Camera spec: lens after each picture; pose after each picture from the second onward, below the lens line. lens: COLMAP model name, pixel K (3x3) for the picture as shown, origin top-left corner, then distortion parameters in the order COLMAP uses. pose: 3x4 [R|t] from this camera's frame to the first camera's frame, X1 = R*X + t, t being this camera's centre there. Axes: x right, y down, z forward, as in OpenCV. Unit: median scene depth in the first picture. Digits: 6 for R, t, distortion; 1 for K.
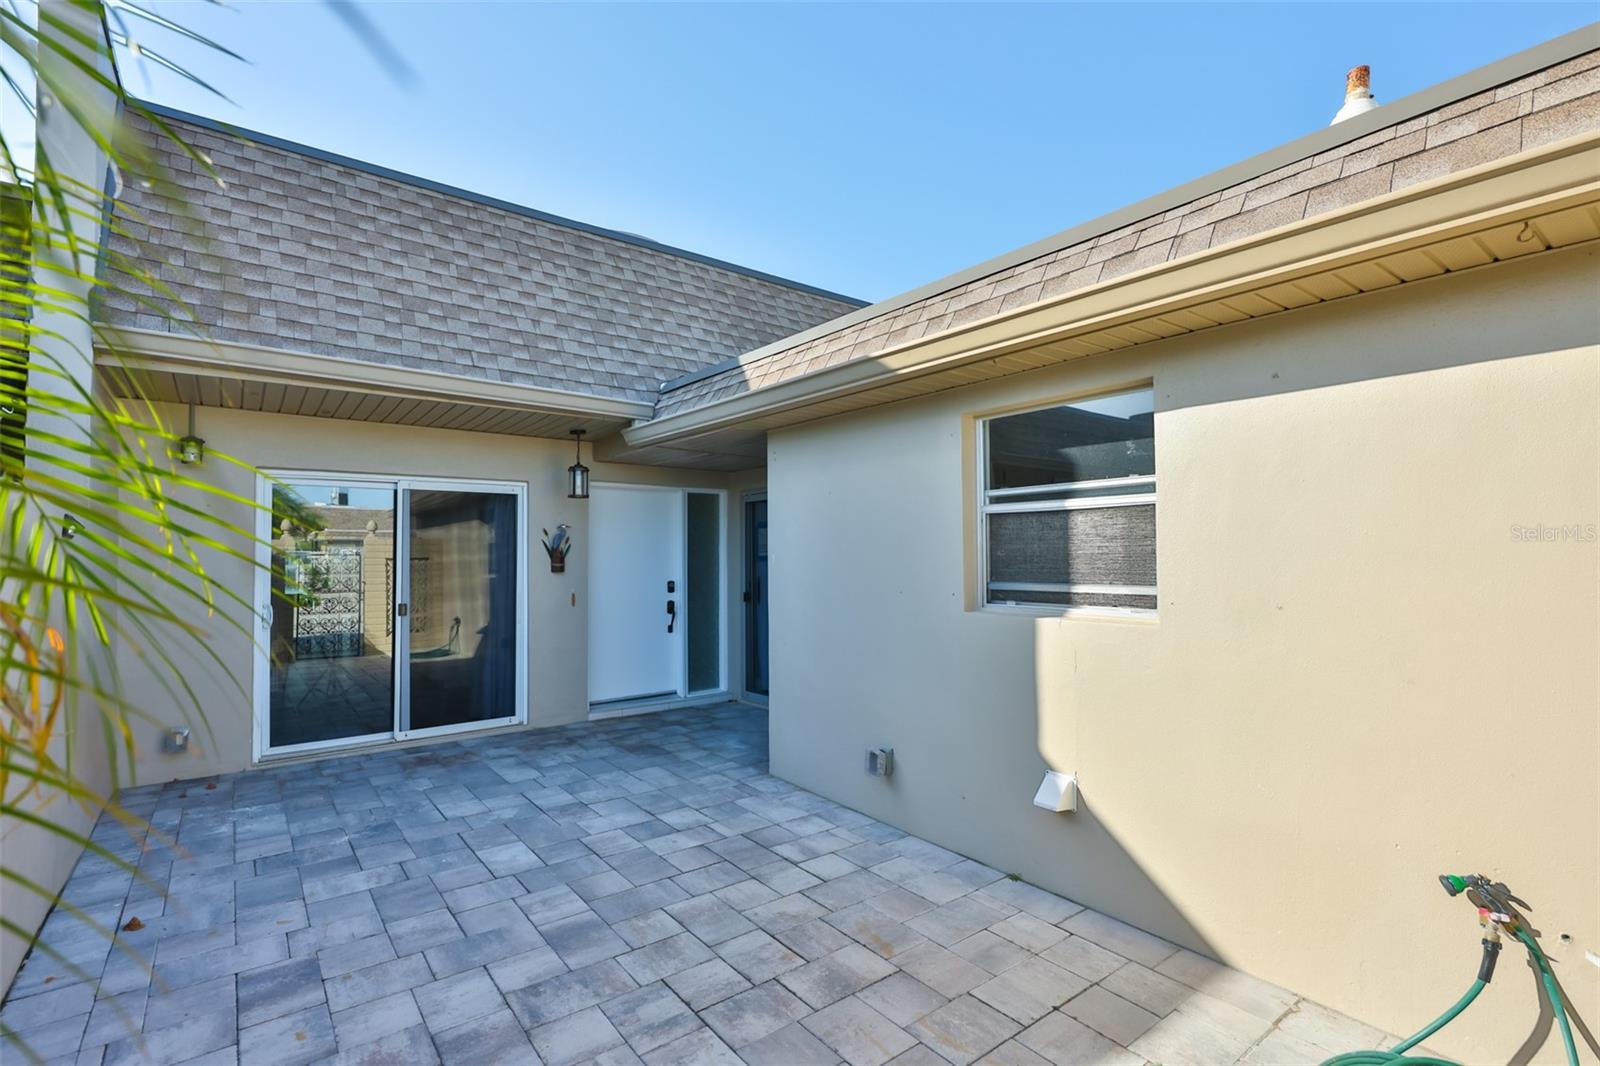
lens RADIAL K [[724.7, 0, 801.6], [0, 724.7, 540.1], [0, 0, 1]] dist [0.001567, 0.000101]
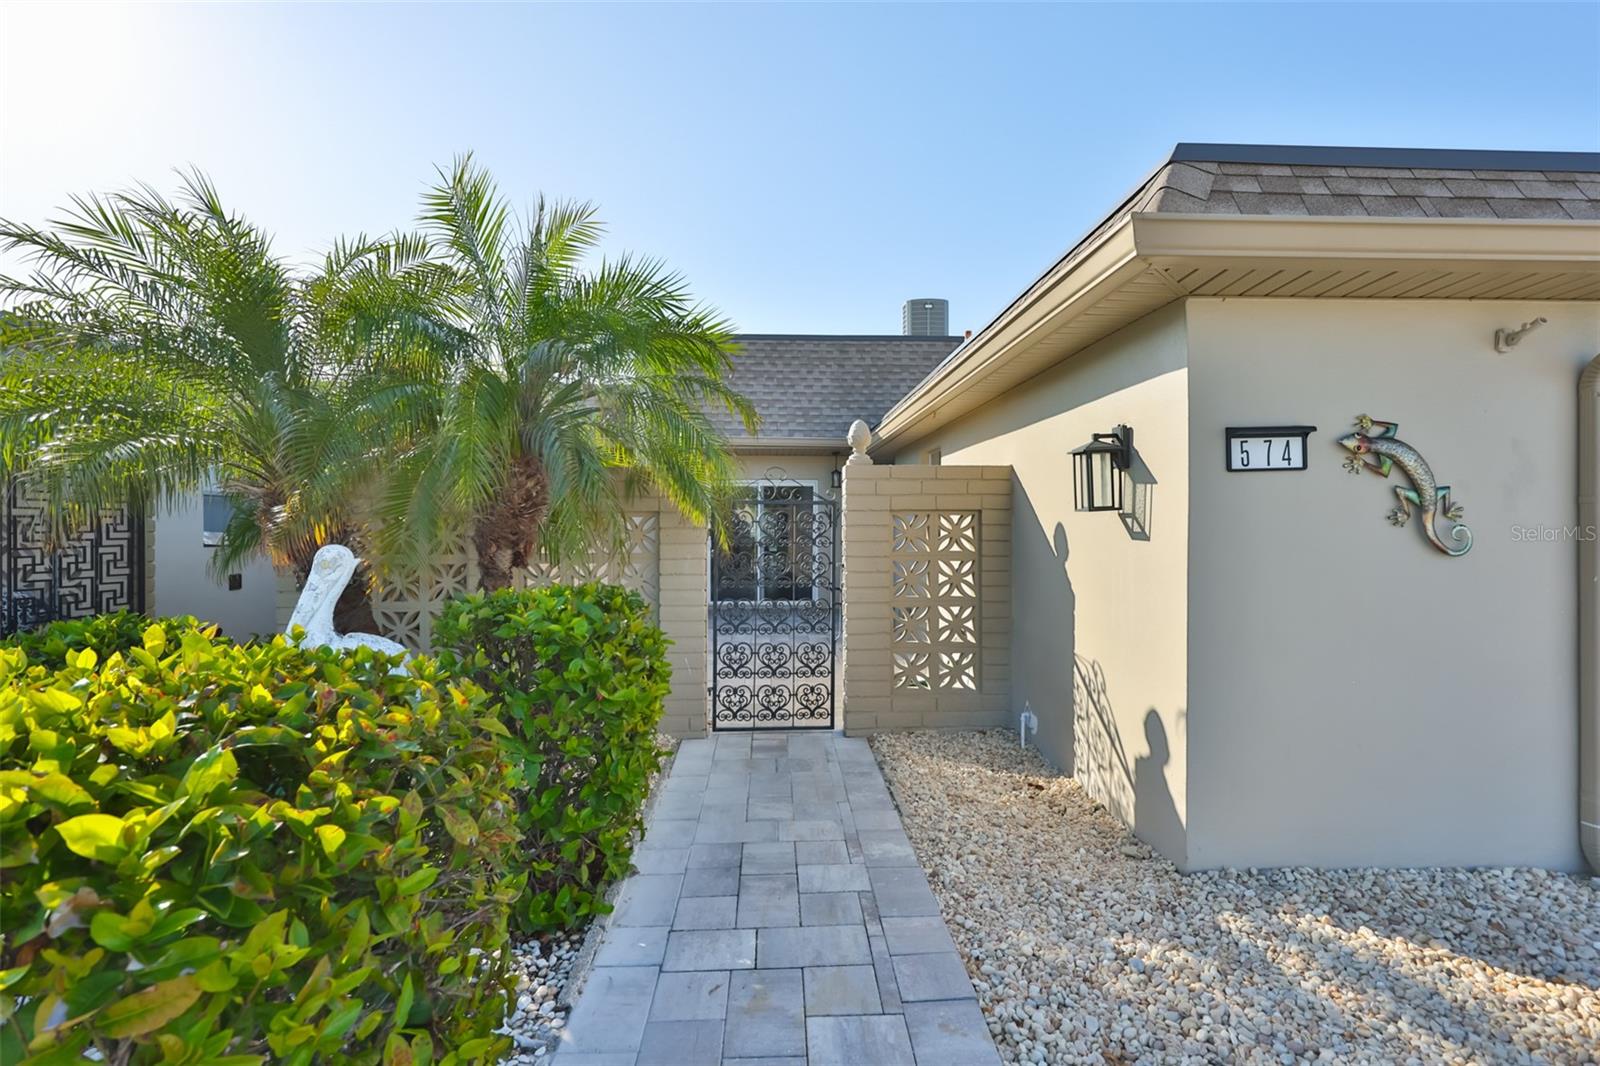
lens RADIAL K [[724.7, 0, 802.2], [0, 724.7, 525.3], [0, 0, 1]] dist [0.001567, 0.000101]
pose [[0.810078, 0.003780, -0.586310, 0.762497], [0.010348, 0.999731, 0.020744, -0.001594], [0.586230, -0.022871, 0.809821, -0.615103]]
